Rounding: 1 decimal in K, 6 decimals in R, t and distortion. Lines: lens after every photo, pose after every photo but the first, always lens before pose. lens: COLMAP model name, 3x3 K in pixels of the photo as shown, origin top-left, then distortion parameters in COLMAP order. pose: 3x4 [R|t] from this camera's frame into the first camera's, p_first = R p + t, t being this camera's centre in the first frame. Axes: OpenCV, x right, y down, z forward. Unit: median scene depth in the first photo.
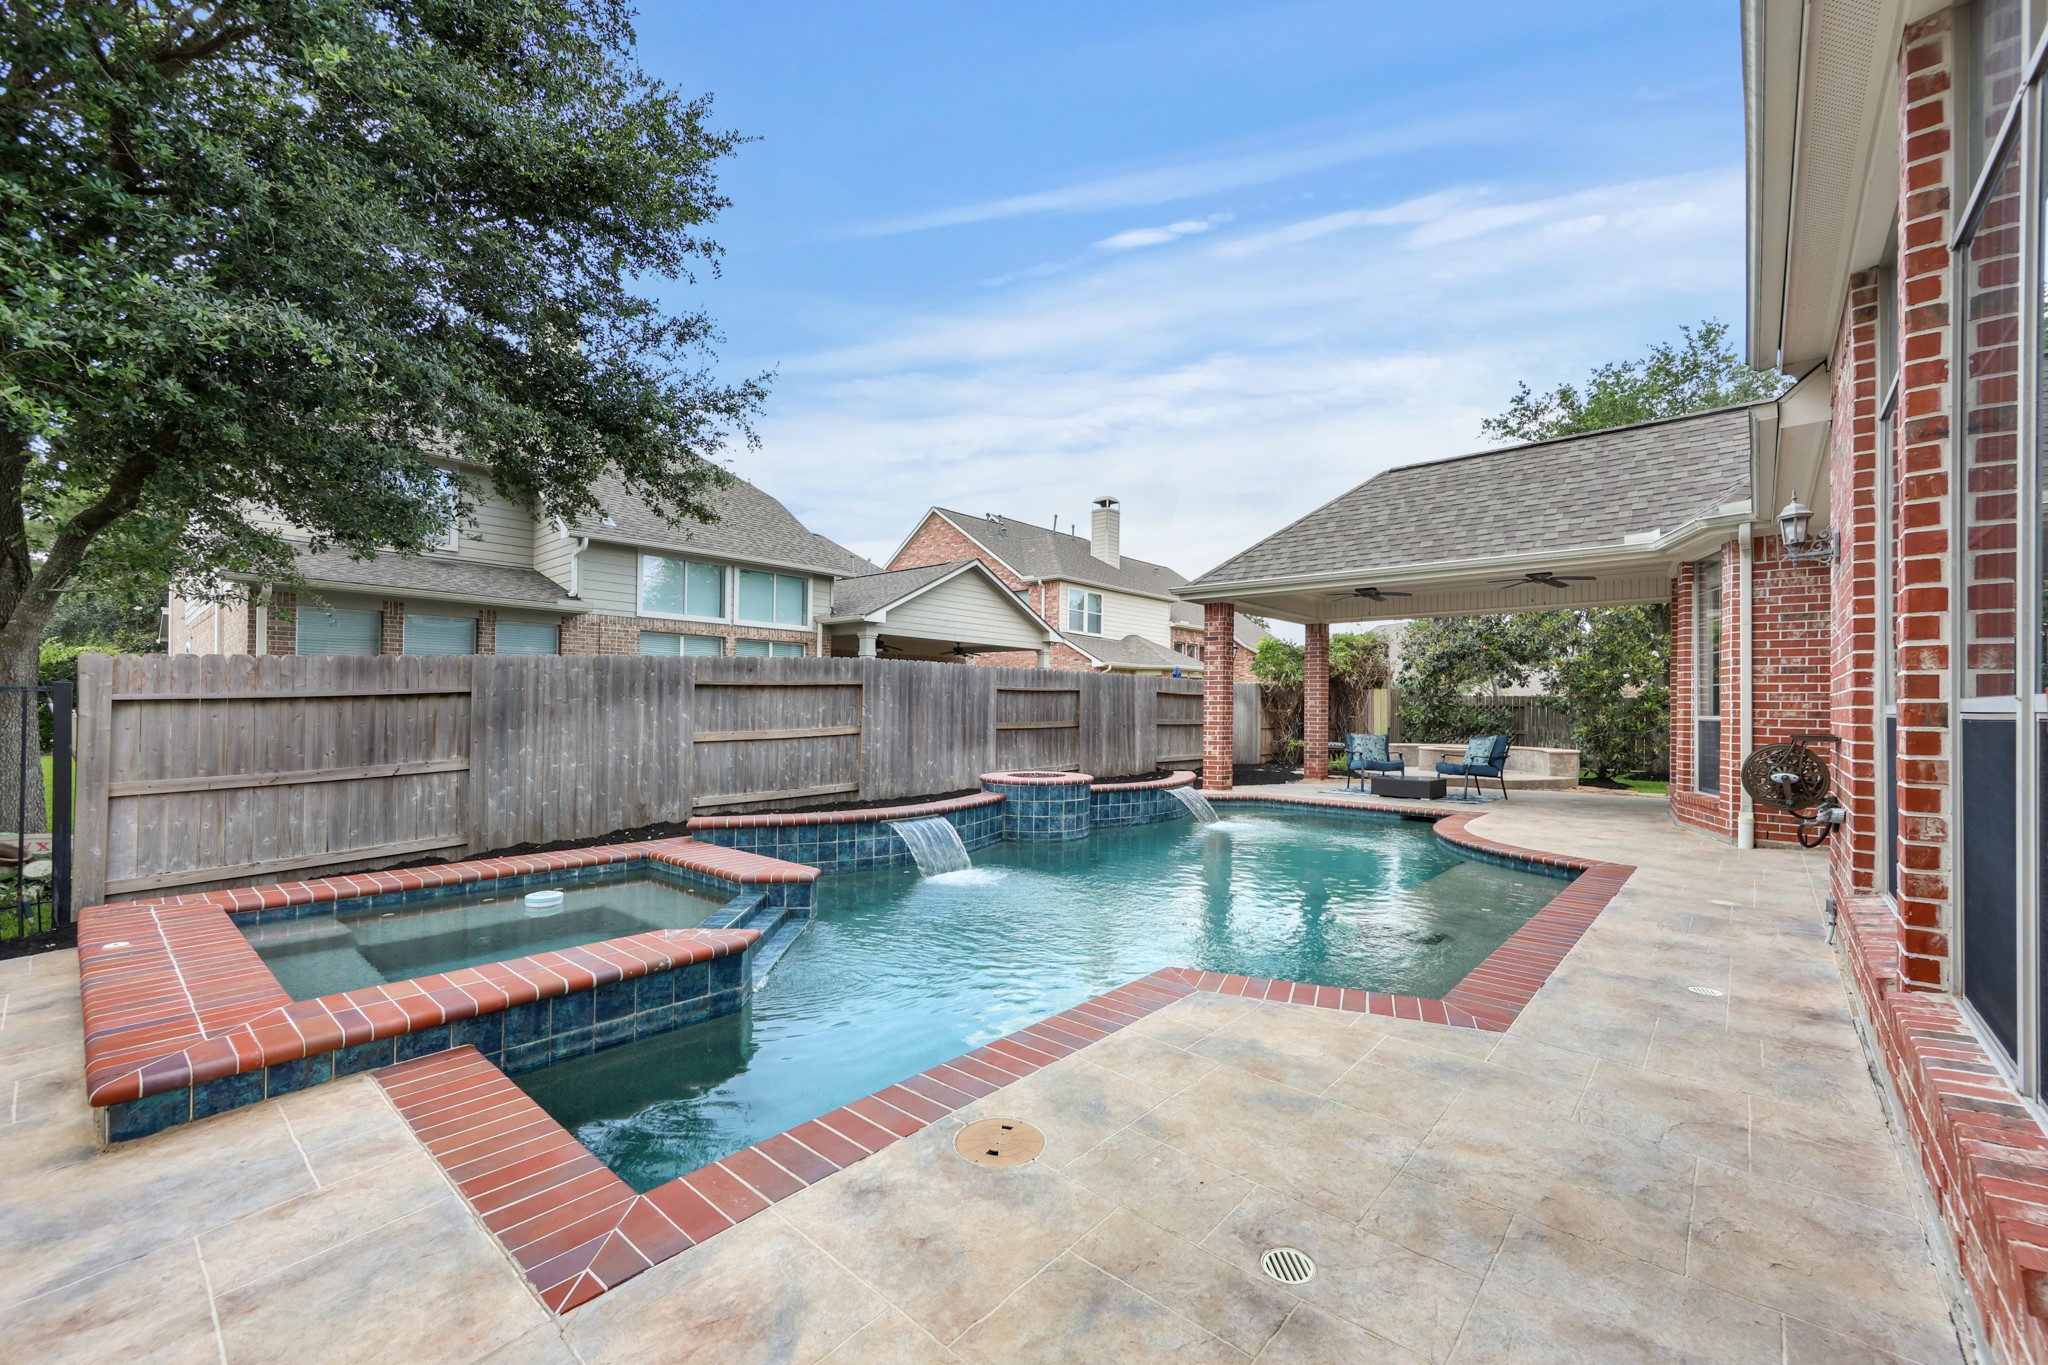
lens RADIAL K [[831.6, 0, 1088.4], [0, 831.6, 702.3], [0, 0, 1]] dist [-0.001172, 0.001148]
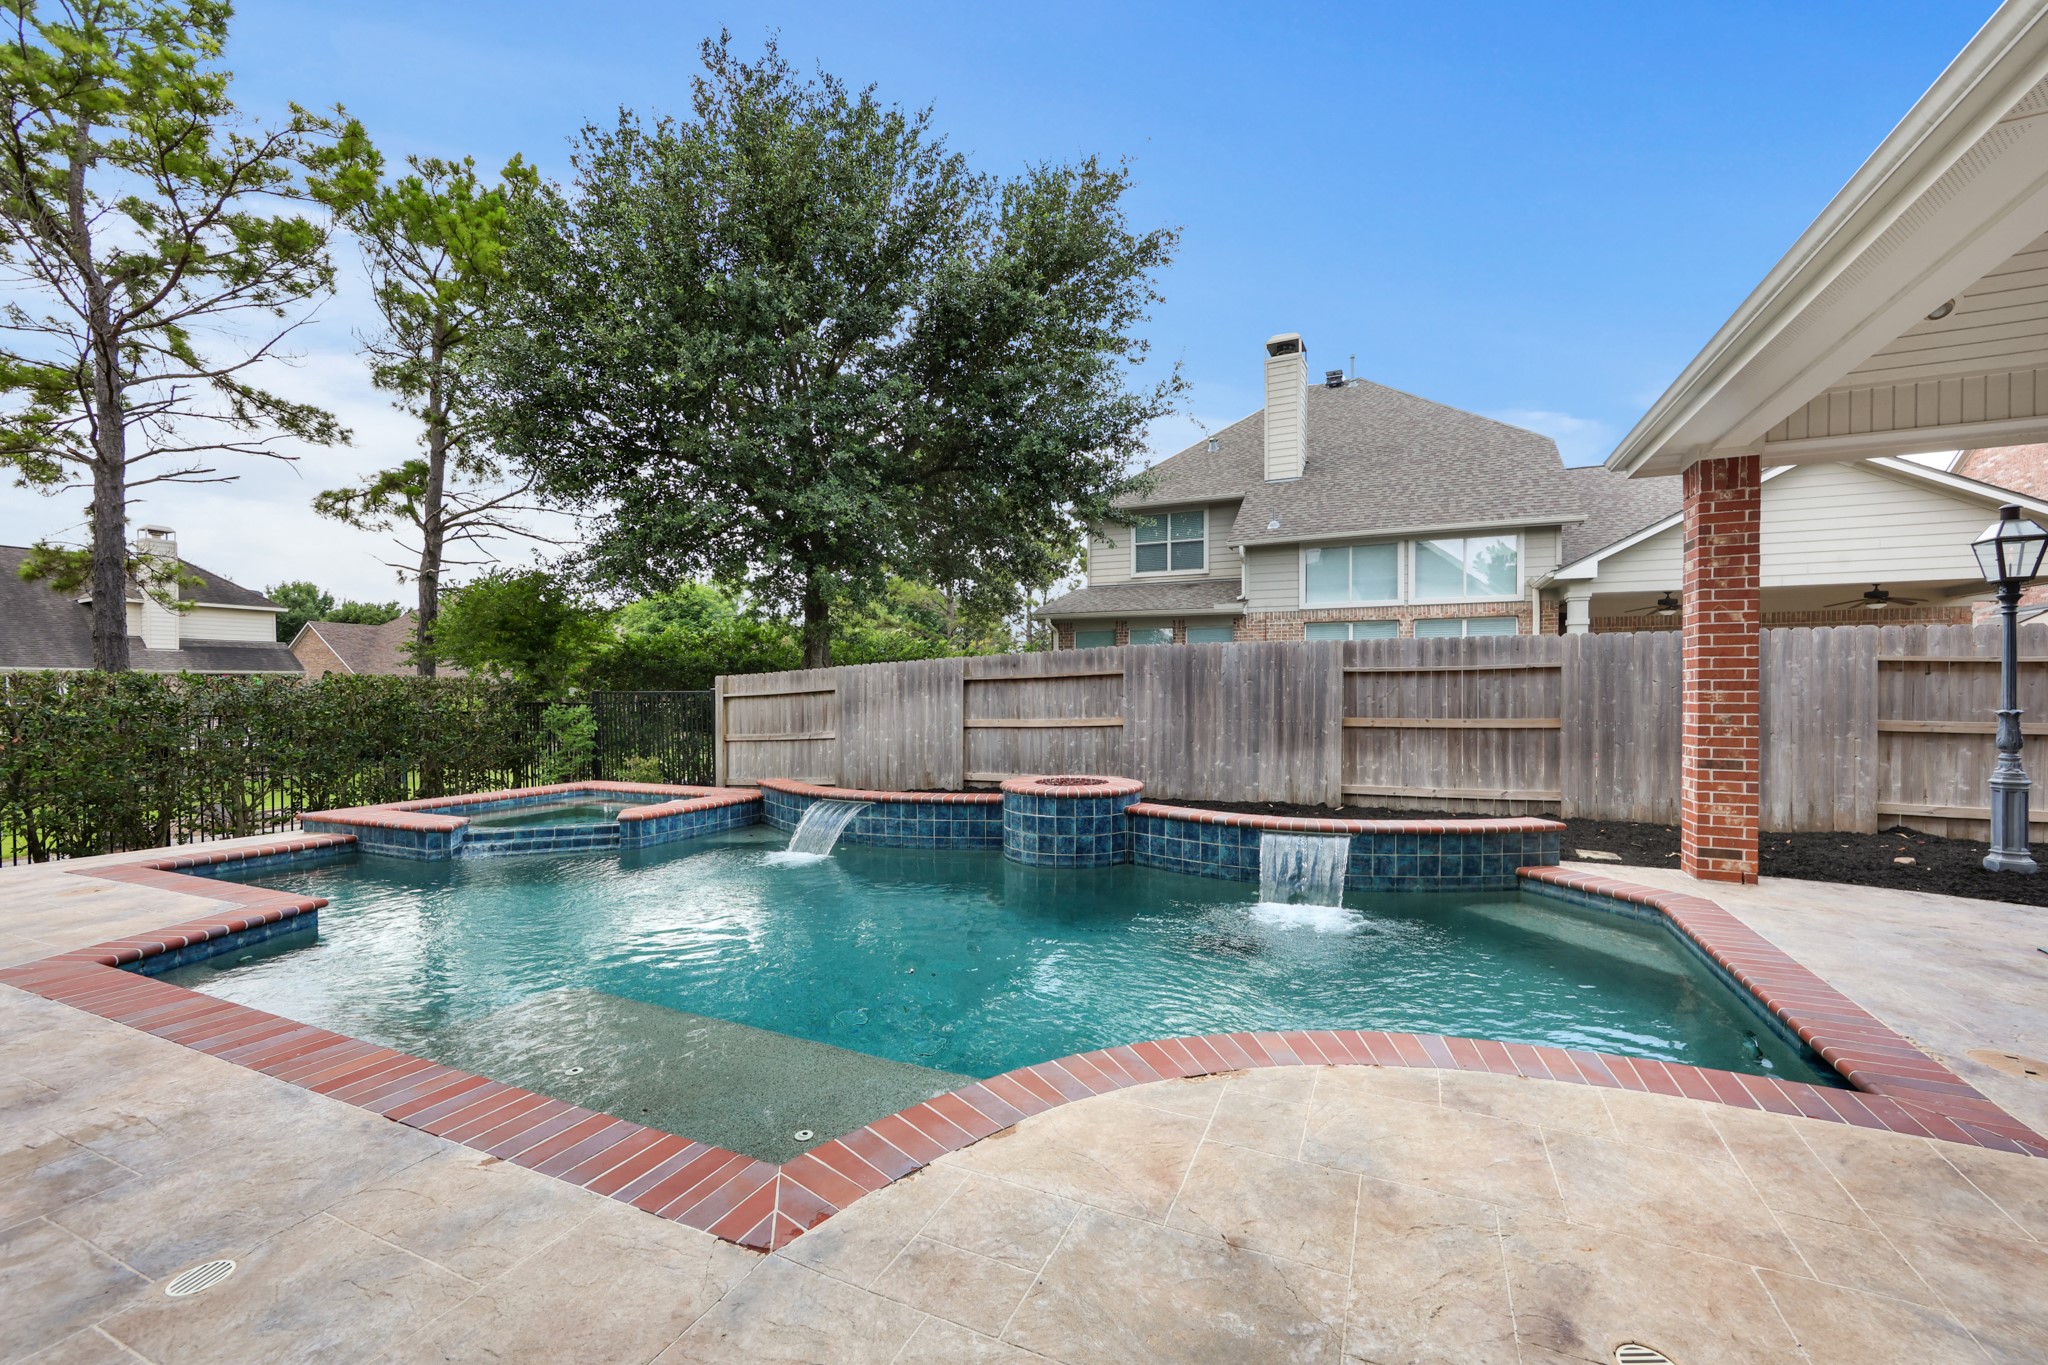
lens RADIAL K [[831.6, 0, 1031.2], [0, 831.6, 711.8], [0, 0, 1]] dist [-0.001172, 0.001148]
pose [[0.255658, 0.015278, -0.966646, 0.631078], [0.012270, 0.999743, 0.019047, 0.002709], [0.966689, -0.016730, 0.255405, 0.669237]]
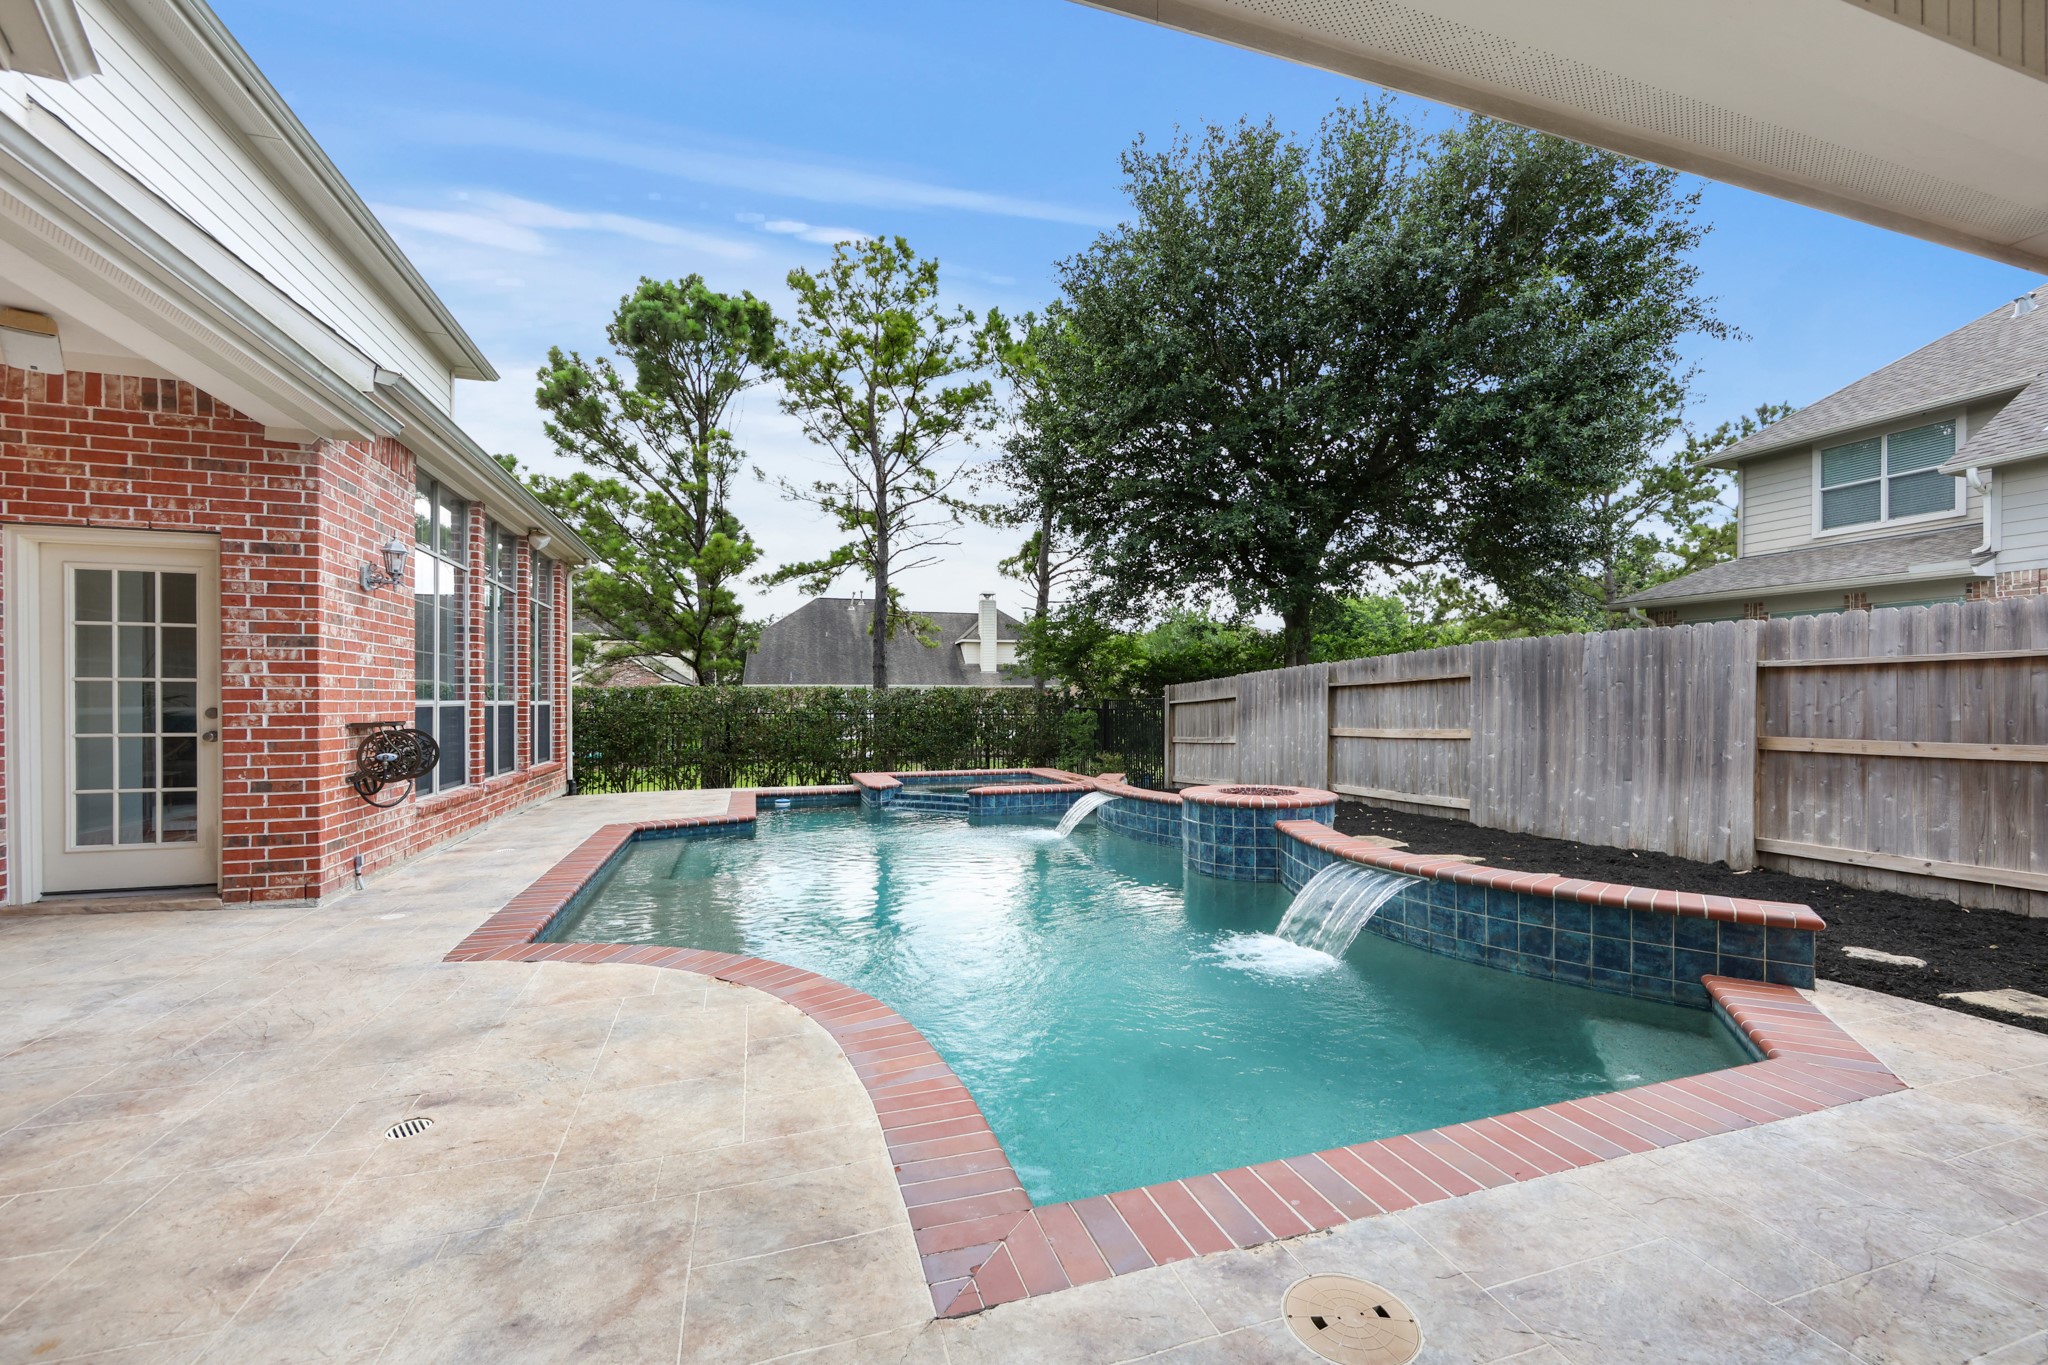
lens RADIAL K [[831.6, 0, 1055.3], [0, 831.6, 709.1], [0, 0, 1]] dist [-0.001172, 0.001148]
pose [[-0.522005, -0.000284, -0.852942, 0.618863], [0.003145, 0.999993, -0.002258, 0.010260], [0.852937, -0.003861, -0.522000, 1.097301]]
